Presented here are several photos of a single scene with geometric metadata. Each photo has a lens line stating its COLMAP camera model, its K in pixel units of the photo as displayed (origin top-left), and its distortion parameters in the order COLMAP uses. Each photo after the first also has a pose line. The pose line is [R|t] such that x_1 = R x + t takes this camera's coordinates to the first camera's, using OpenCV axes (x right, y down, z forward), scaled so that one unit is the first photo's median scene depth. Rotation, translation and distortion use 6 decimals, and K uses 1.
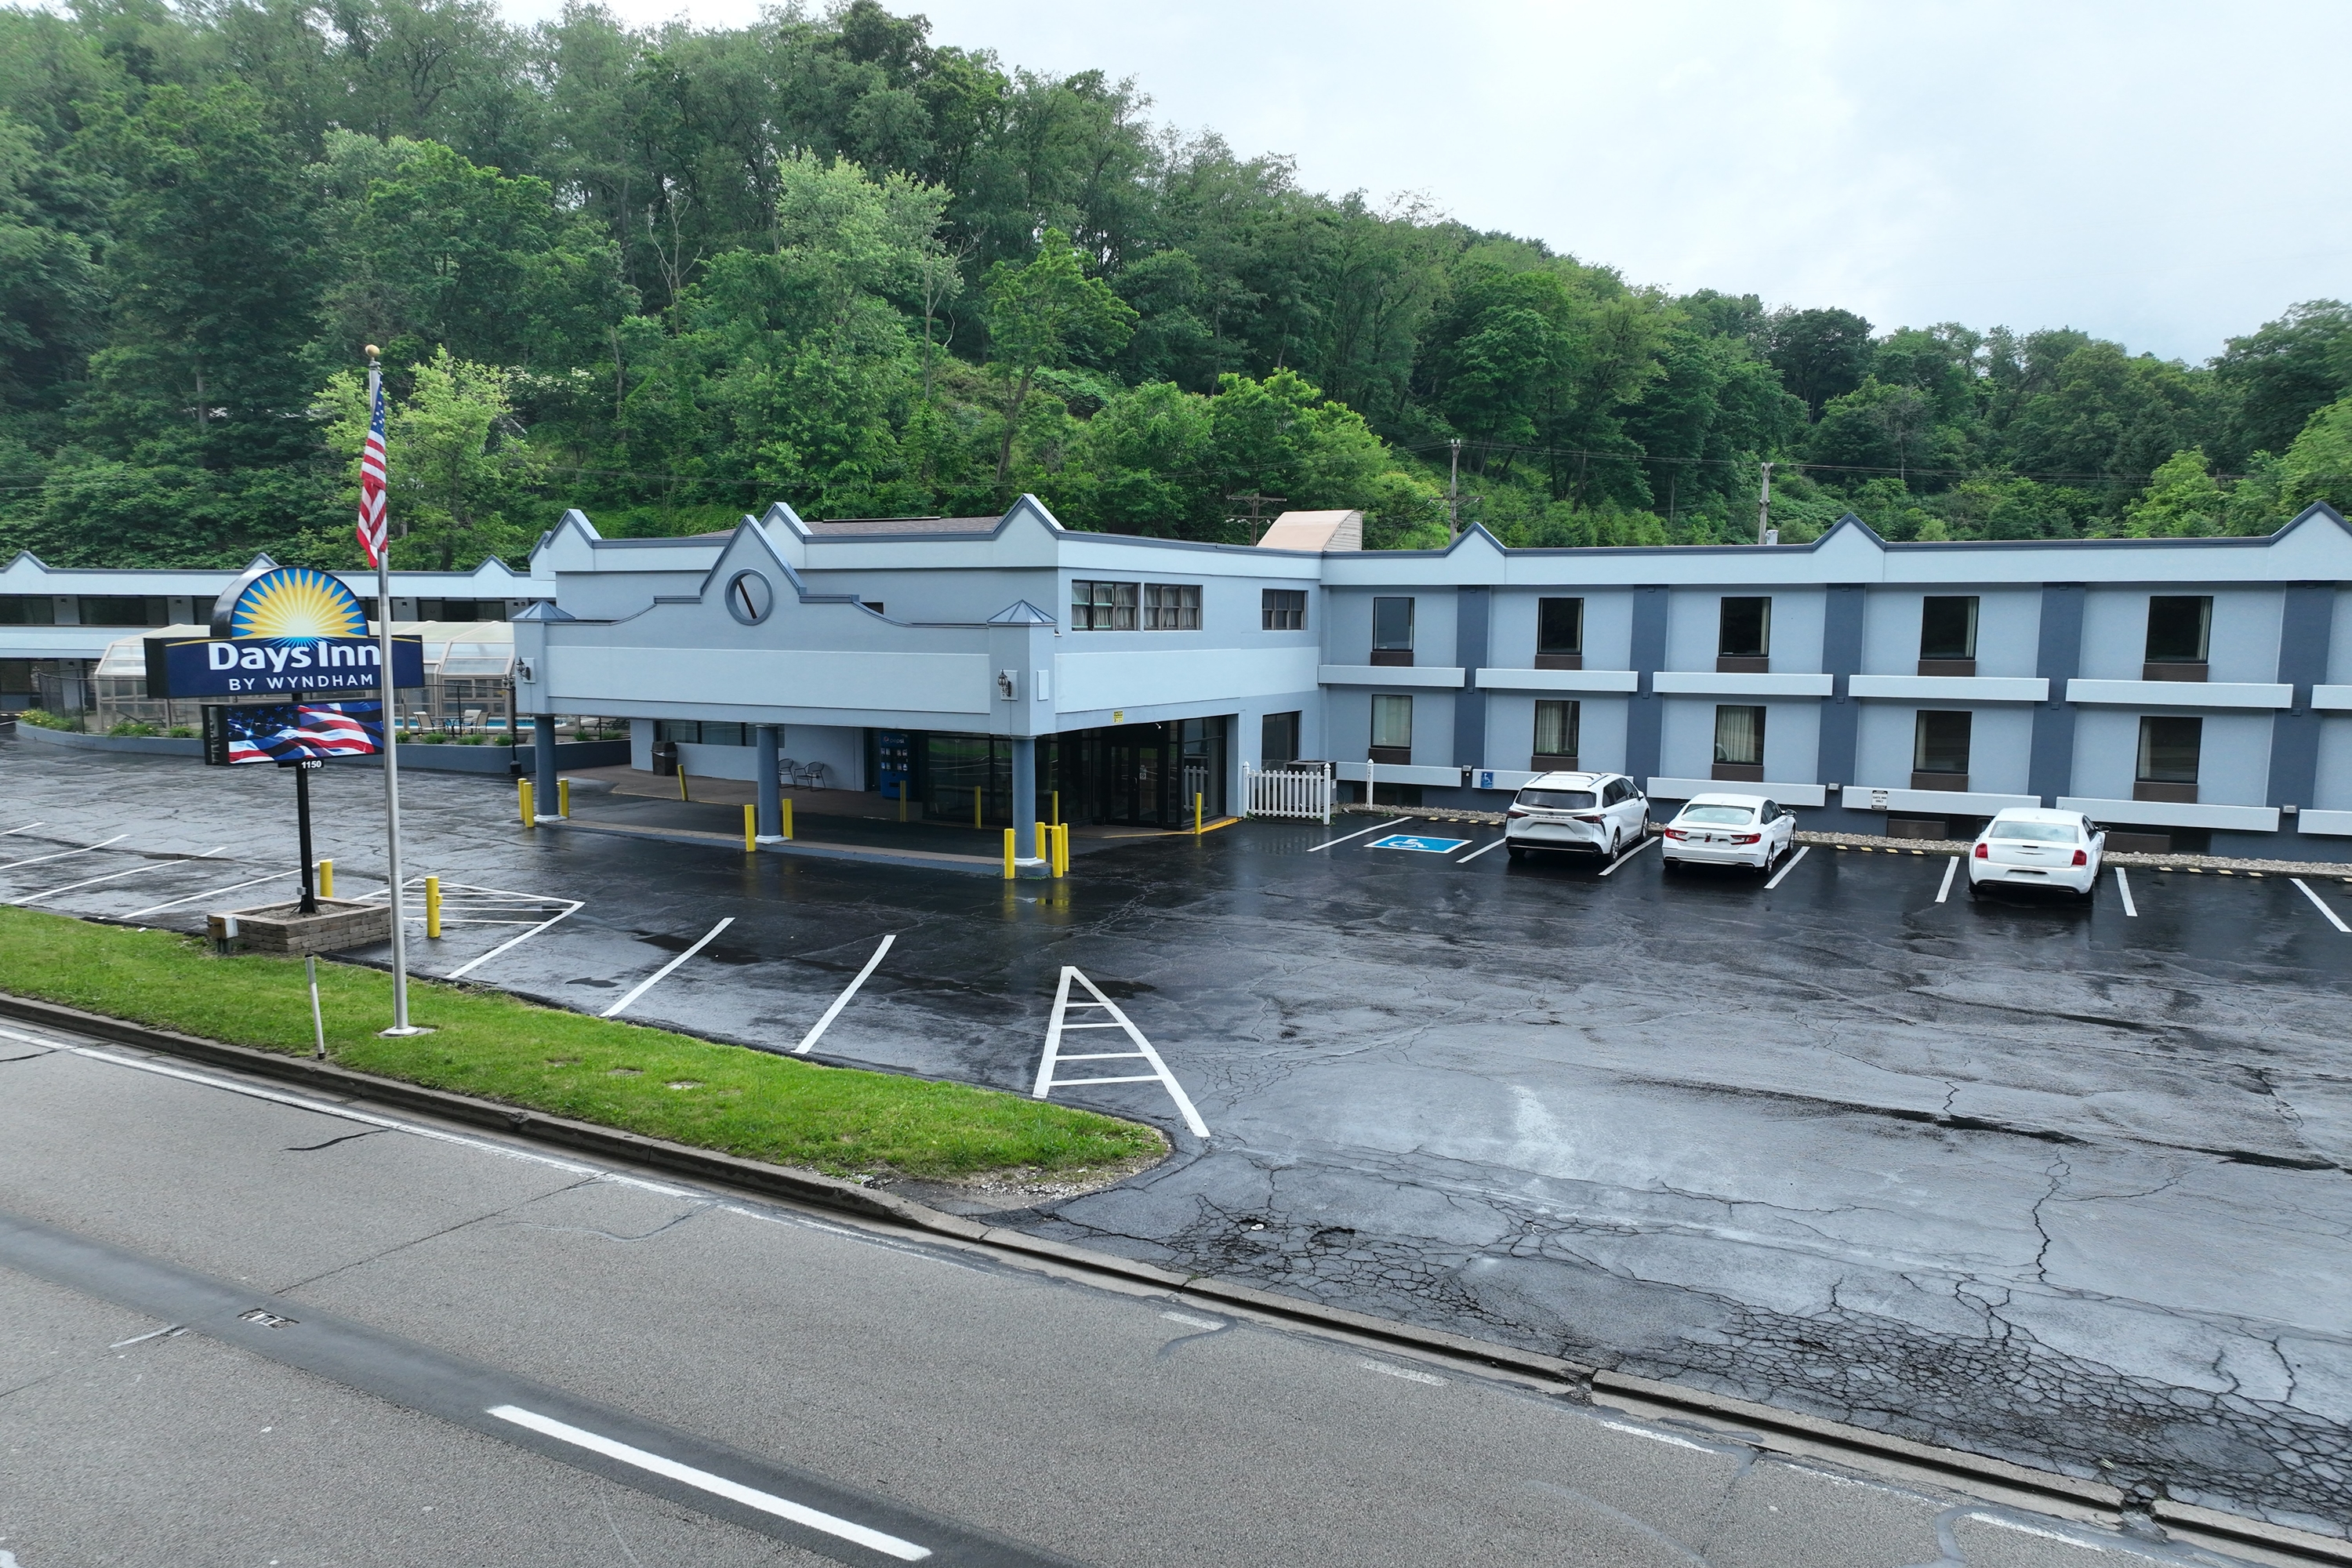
lens RADIAL K [[1647.8, 0, 1179.5], [0, 1647.8, 822.5], [0, 0, 1]] dist [0.002689, 0.012619]
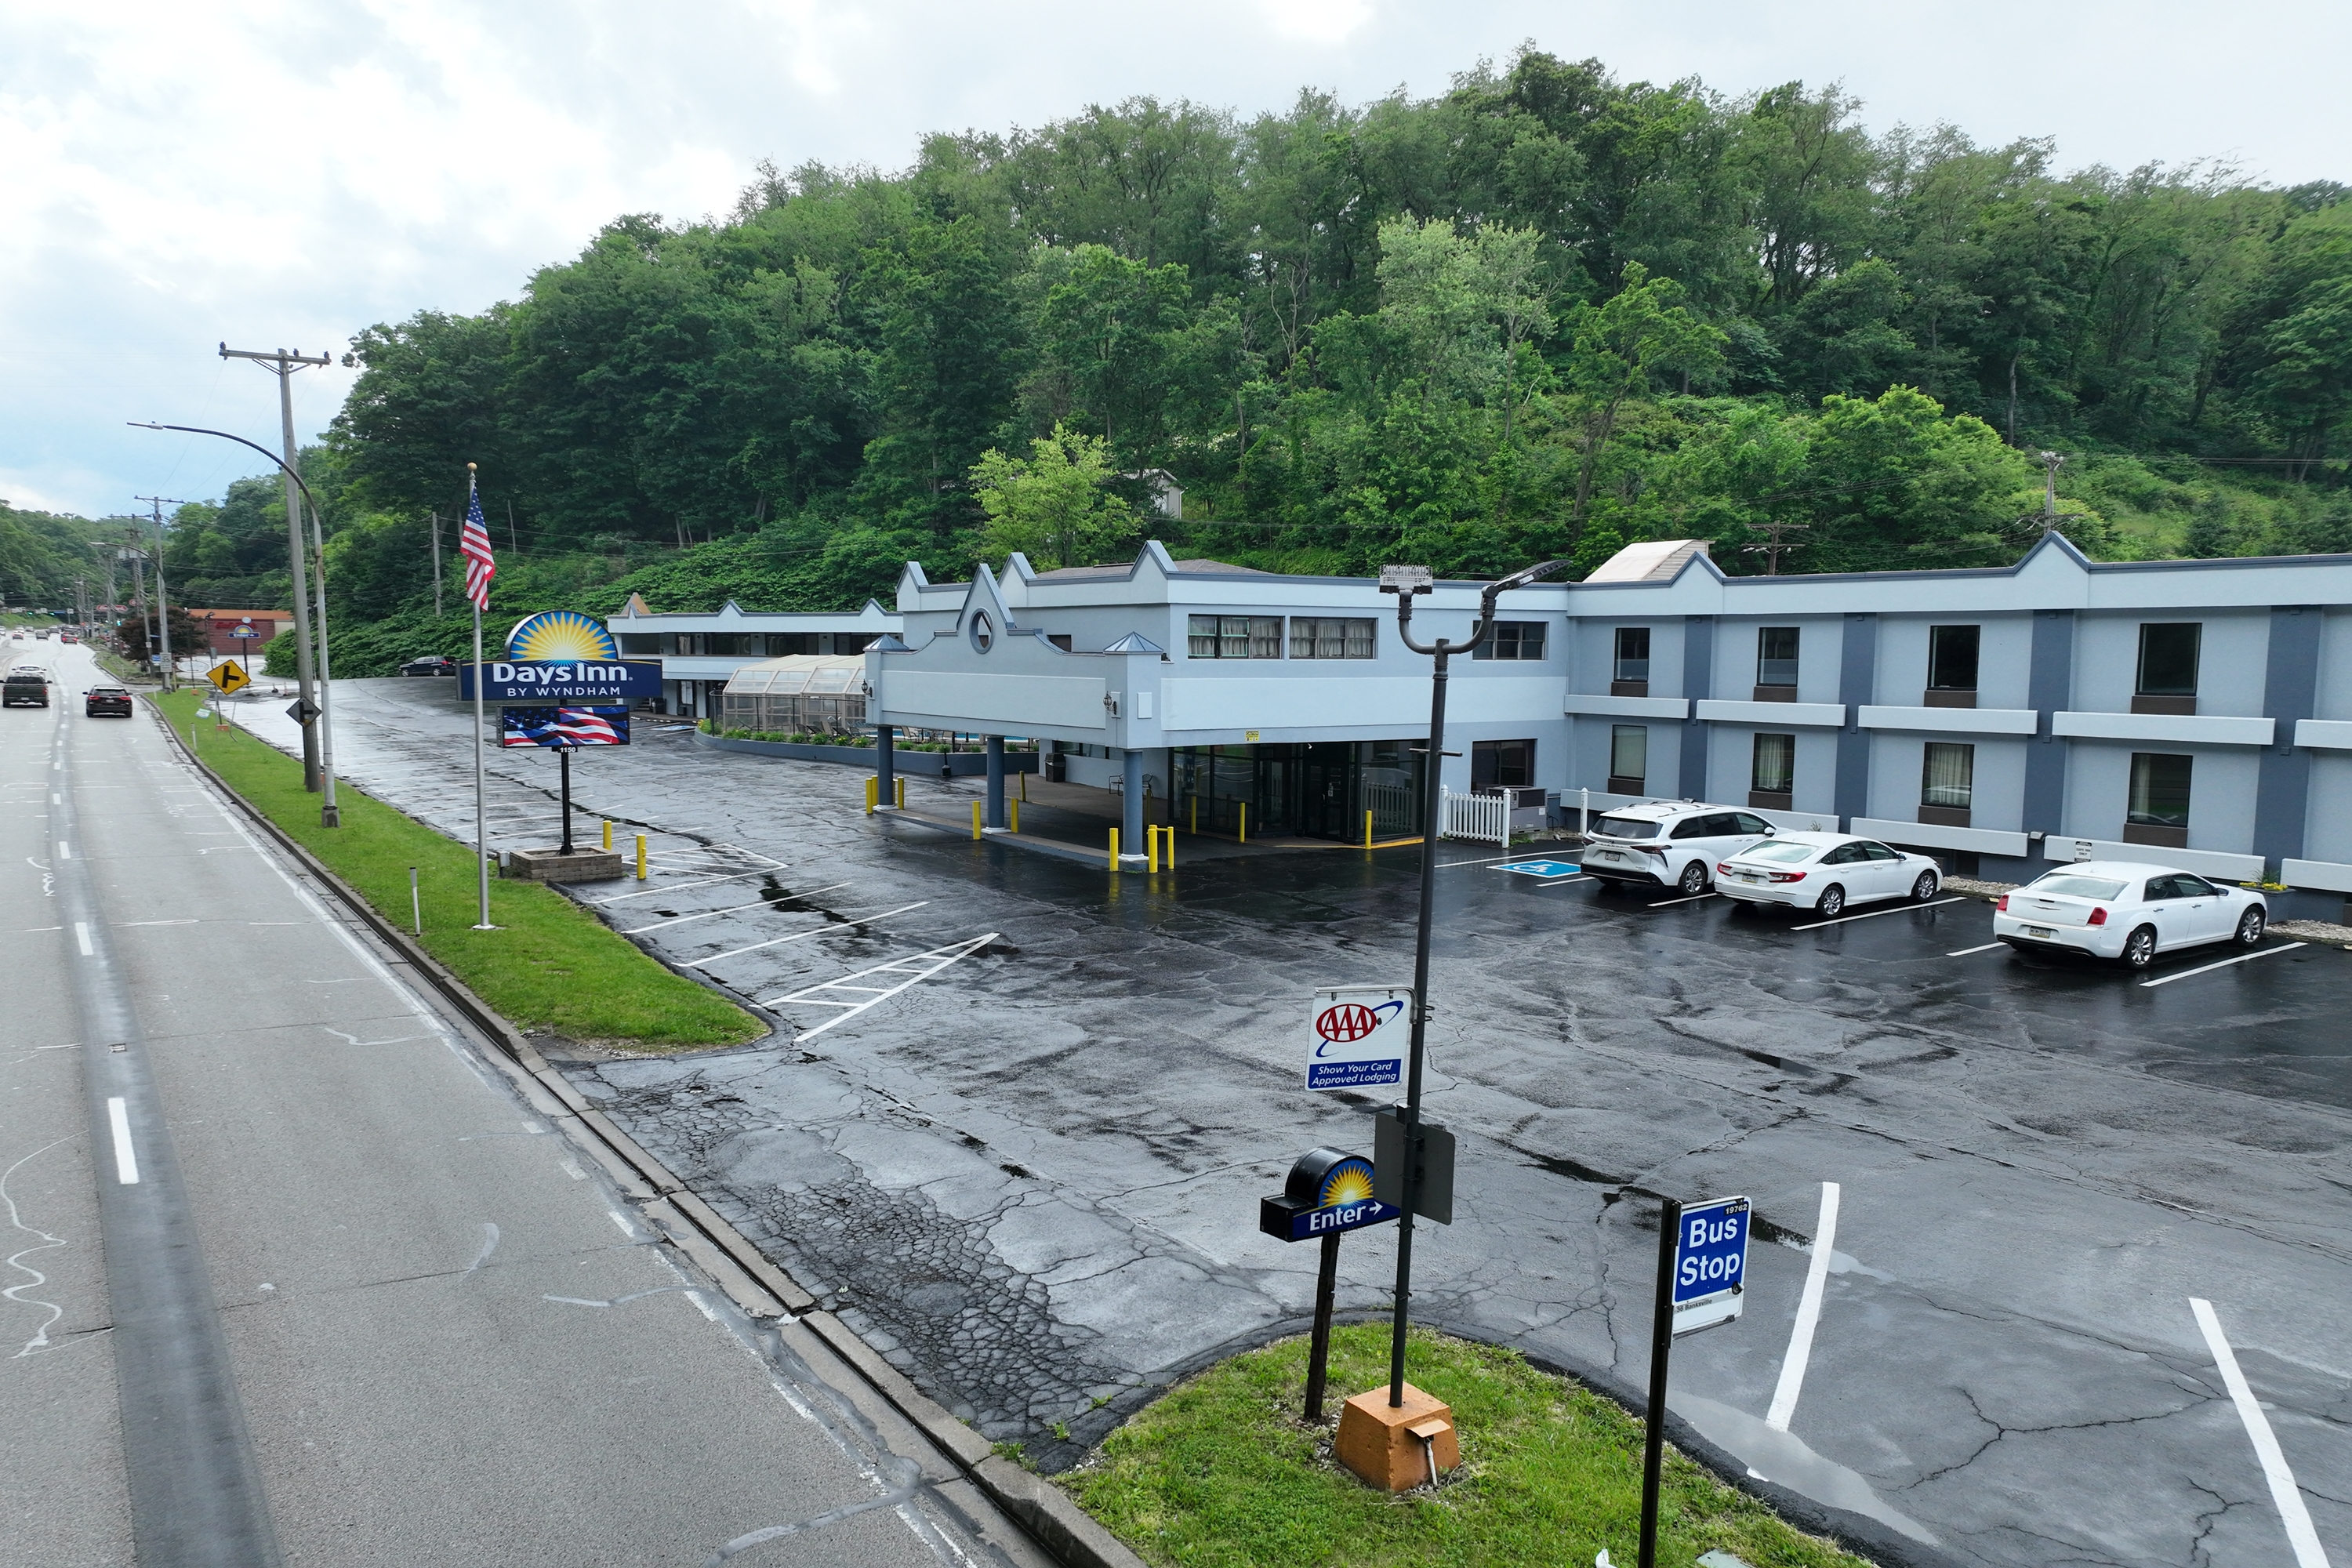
lens RADIAL K [[1647.8, 0, 1179.5], [0, 1647.8, 822.5], [0, 0, 1]] dist [0.002689, 0.012619]
pose [[0.888151, 0.048323, -0.457004, 0.369281], [-0.057853, 0.998301, -0.006875, 0.004116], [0.455896, 0.032546, 0.889438, -0.011309]]
